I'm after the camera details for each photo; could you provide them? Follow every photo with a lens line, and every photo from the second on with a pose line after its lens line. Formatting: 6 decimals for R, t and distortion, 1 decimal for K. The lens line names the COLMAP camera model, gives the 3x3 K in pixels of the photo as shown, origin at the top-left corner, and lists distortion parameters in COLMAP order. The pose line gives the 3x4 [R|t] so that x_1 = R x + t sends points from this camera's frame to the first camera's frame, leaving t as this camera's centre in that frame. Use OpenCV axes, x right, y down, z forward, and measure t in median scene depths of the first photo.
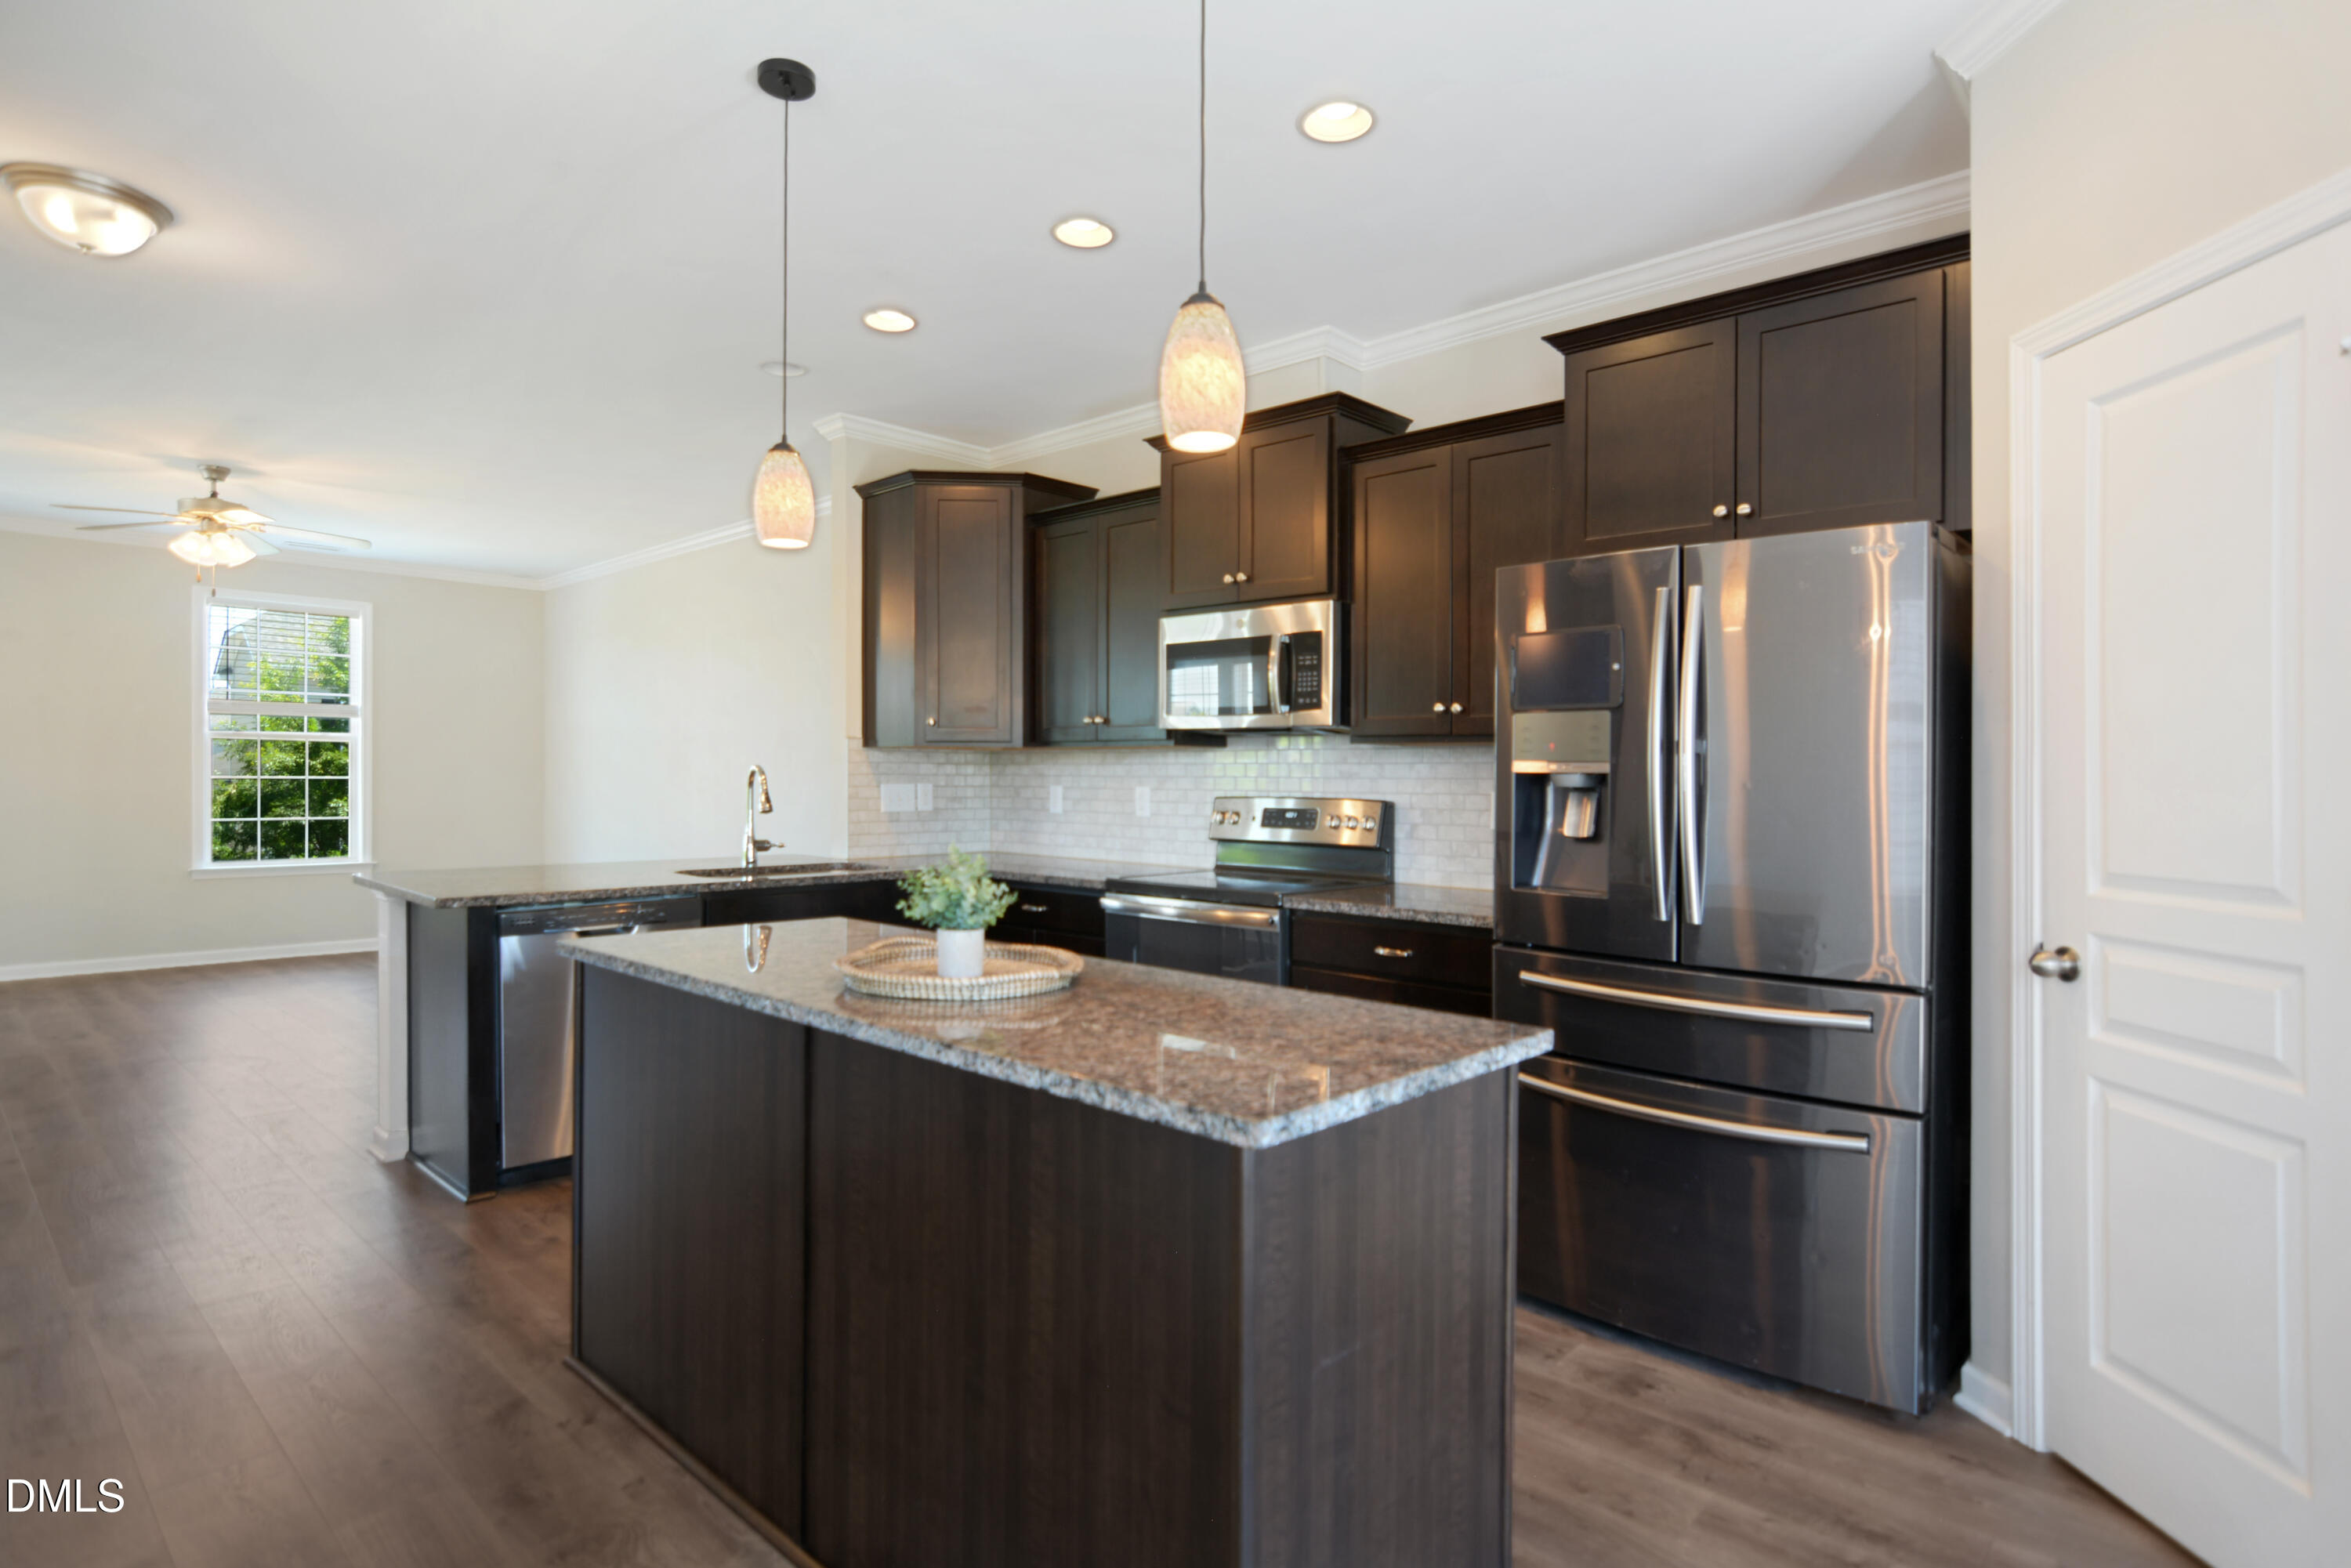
lens RADIAL K [[1201.0, 0, 1175.7], [0, 1201.0, 768.7], [0, 0, 1]] dist [0.013969, -0.000424]
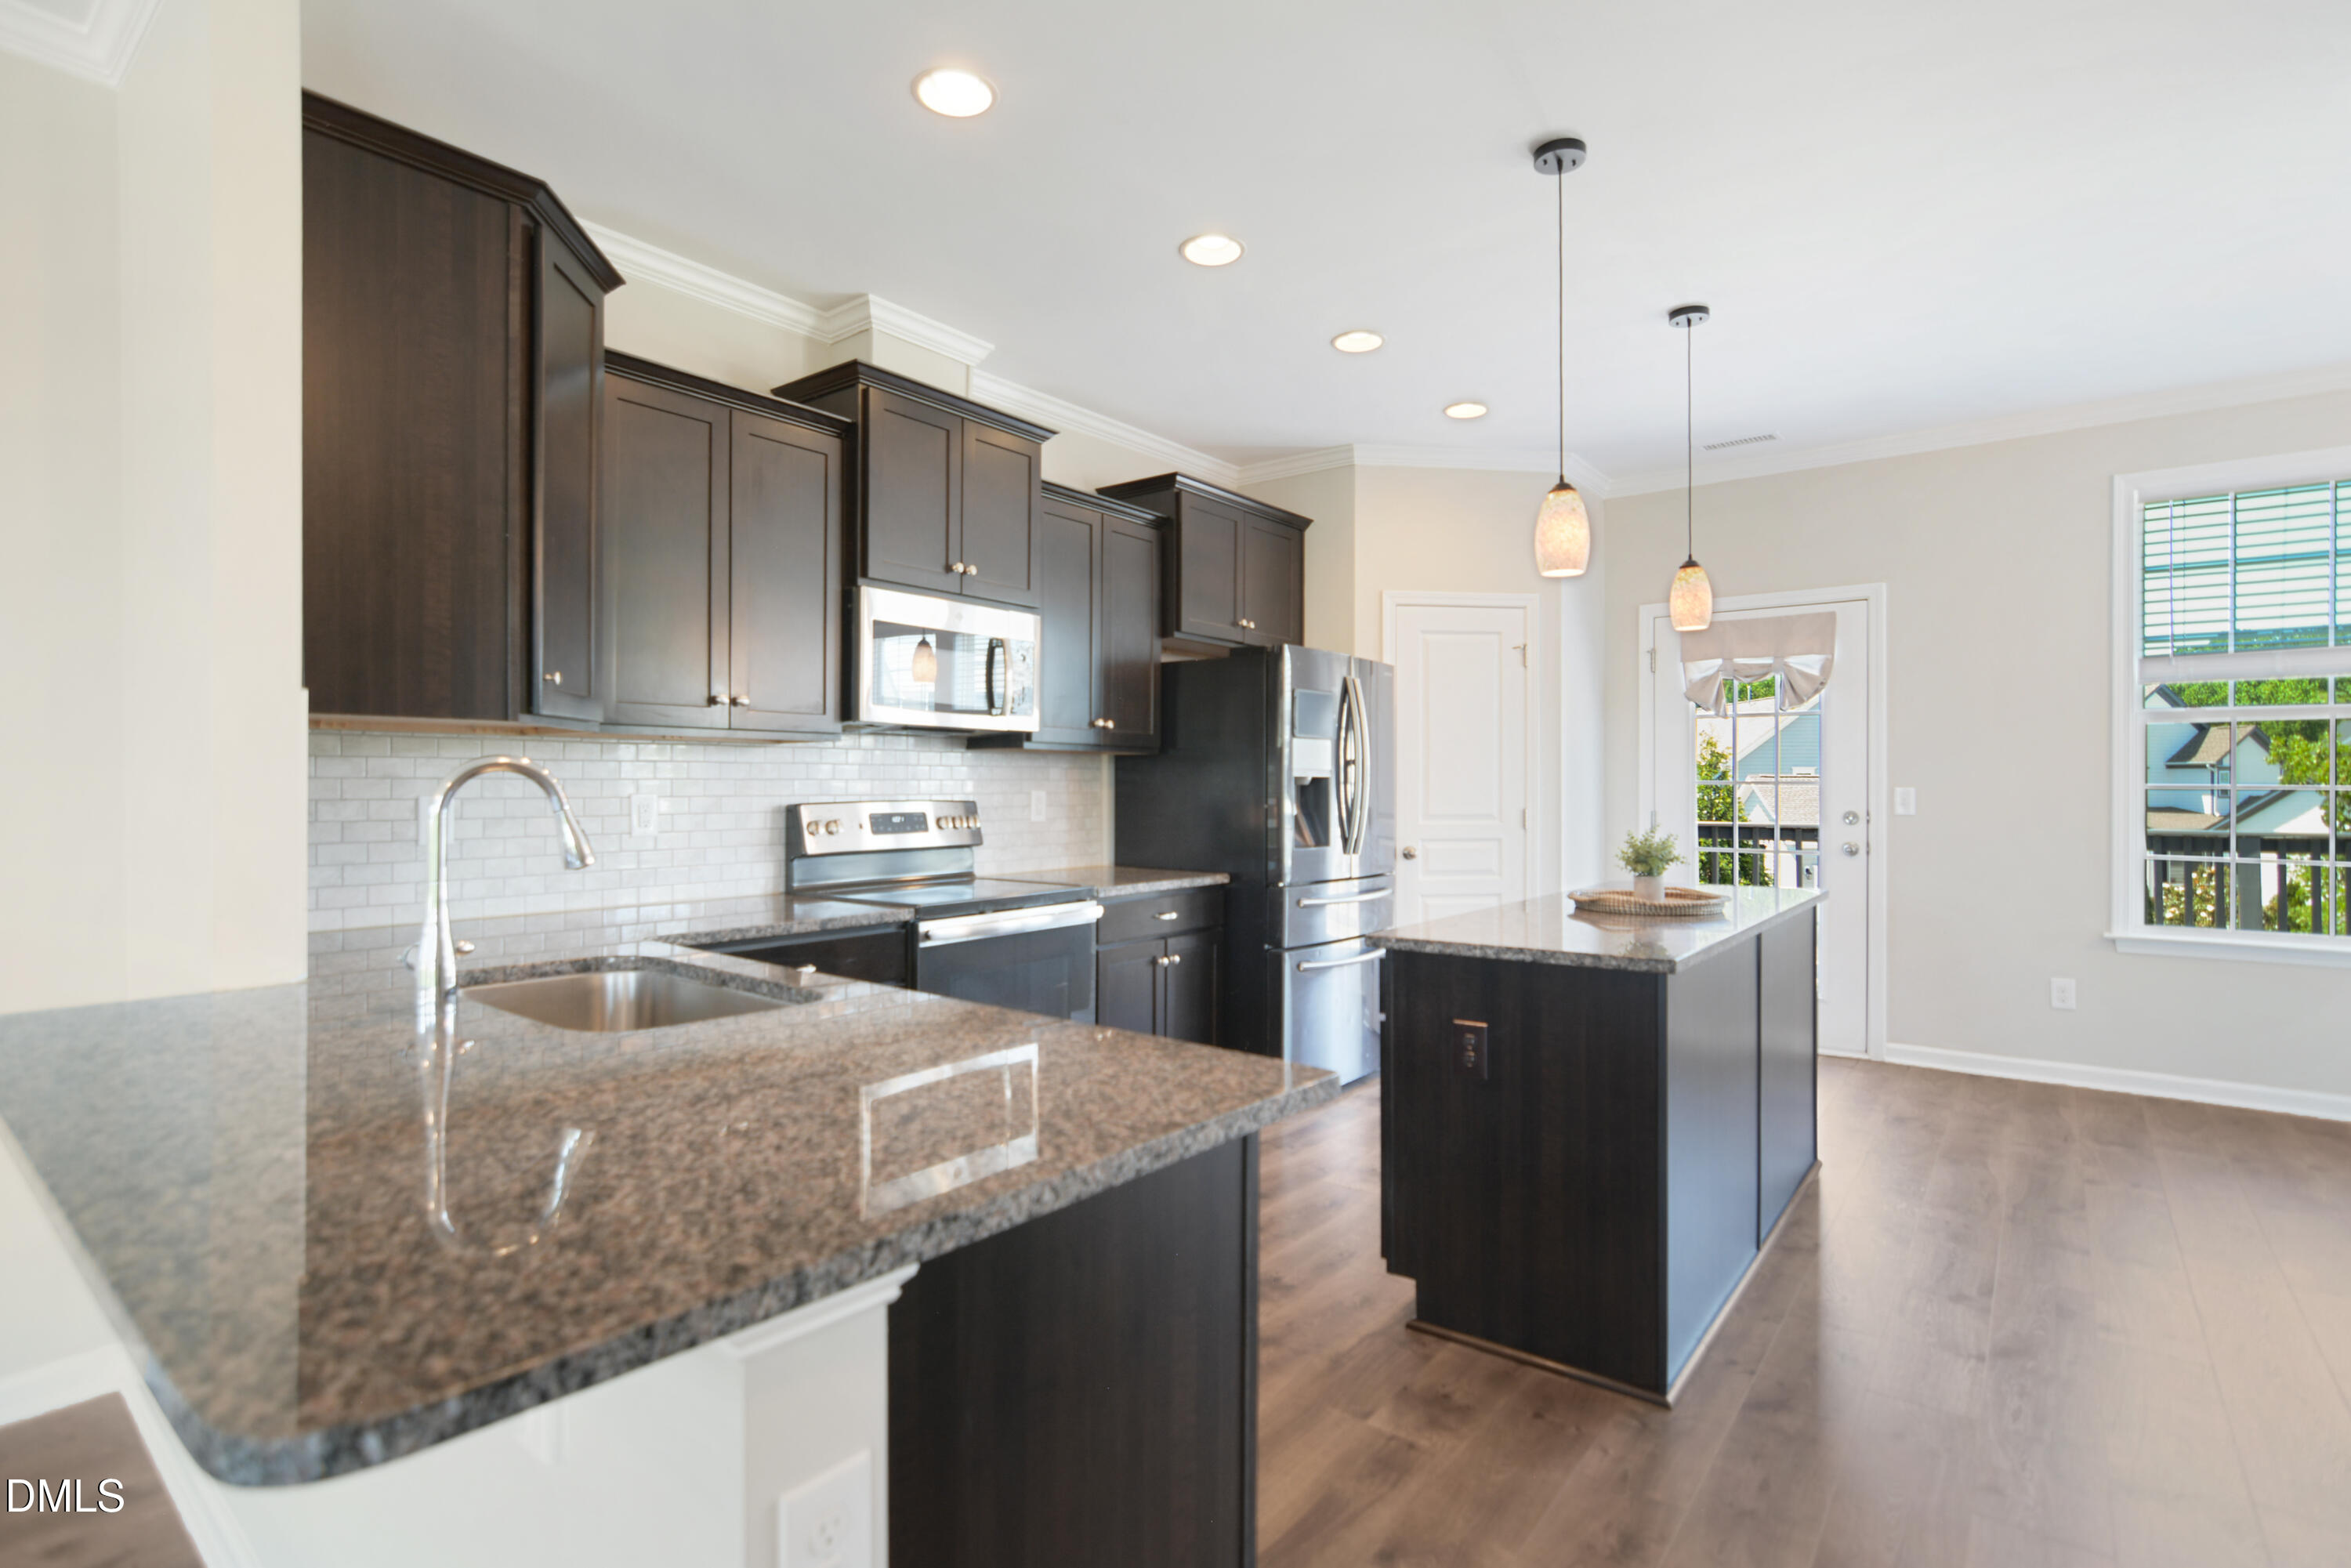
lens RADIAL K [[1148.4, 0, 1166.4], [0, 1148.4, 780.6], [0, 0, 1]] dist [-0.004040, 0.002883]
pose [[-0.077188, -0.007199, 0.996991, -0.815046], [-0.009183, 0.999937, 0.006509, 0.000421], [-0.996974, -0.008653, -0.077250, 0.864072]]
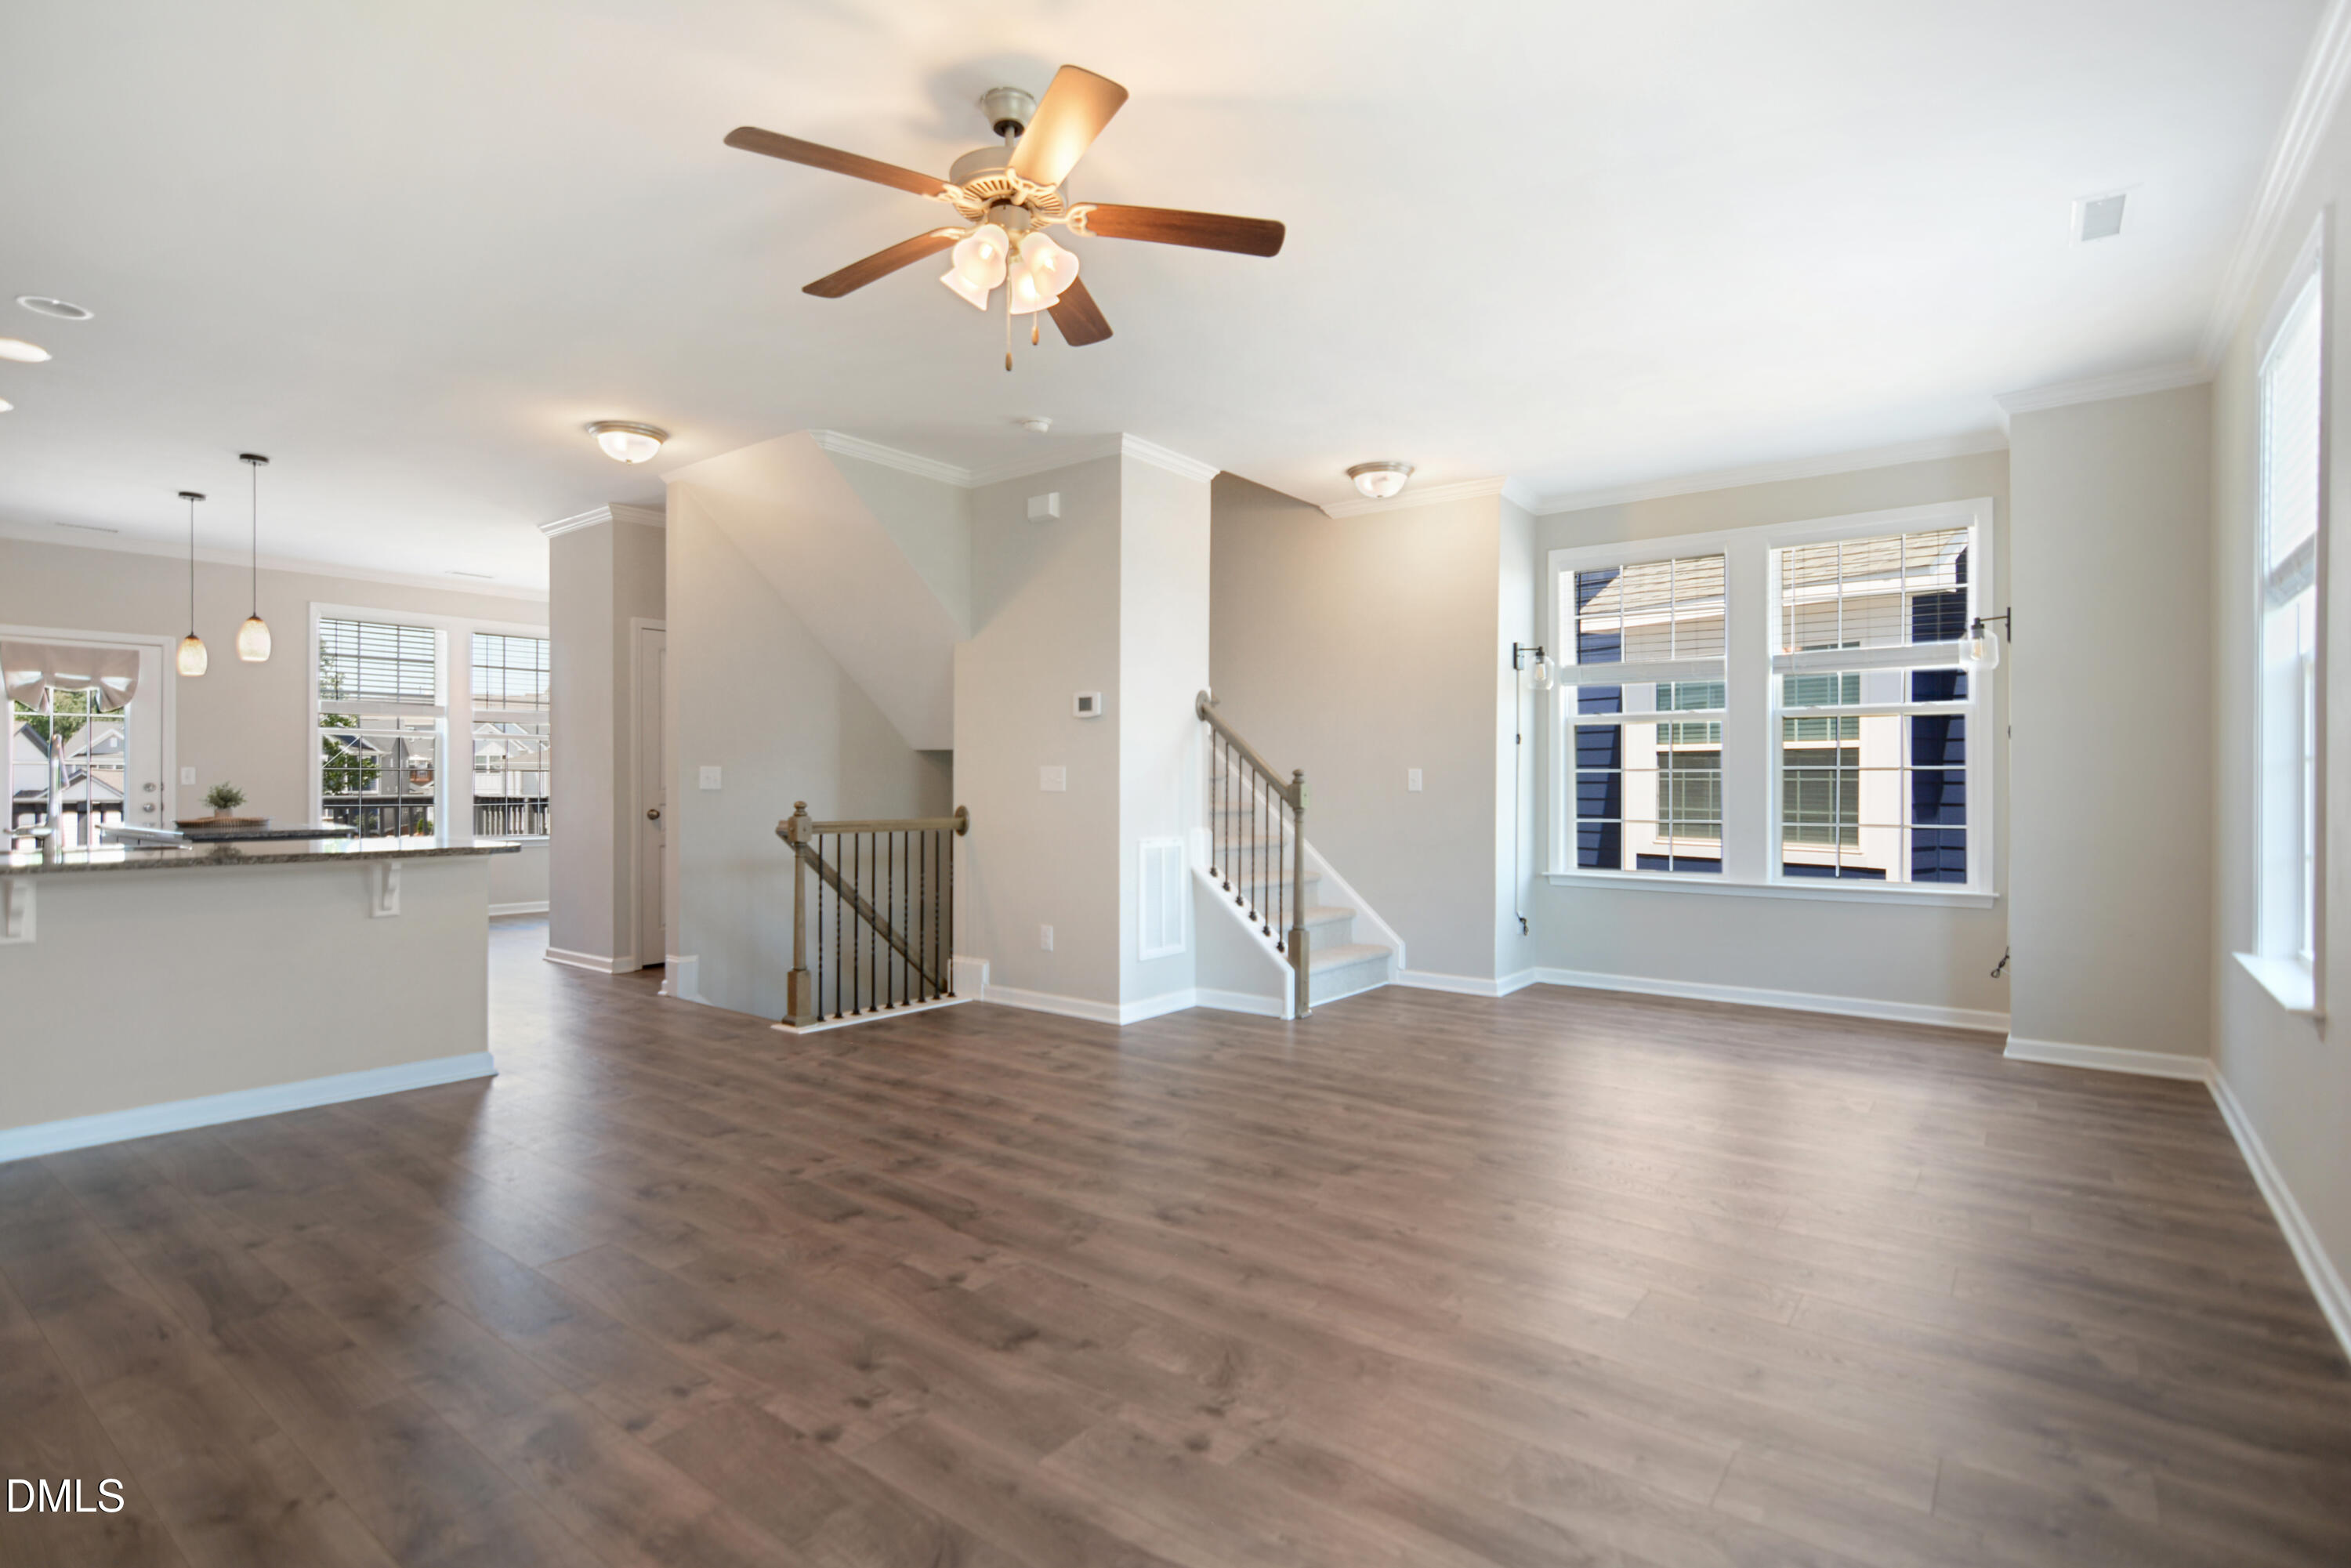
lens RADIAL K [[1148.4, 0, 1161.5], [0, 1148.4, 779.6], [0, 0, 1]] dist [-0.004040, 0.002883]
pose [[-0.996861, -0.010681, -0.078448, -1.147409], [-0.009956, 0.999904, -0.009630, 0.030314], [0.078544, -0.008819, -0.996872, 2.015156]]
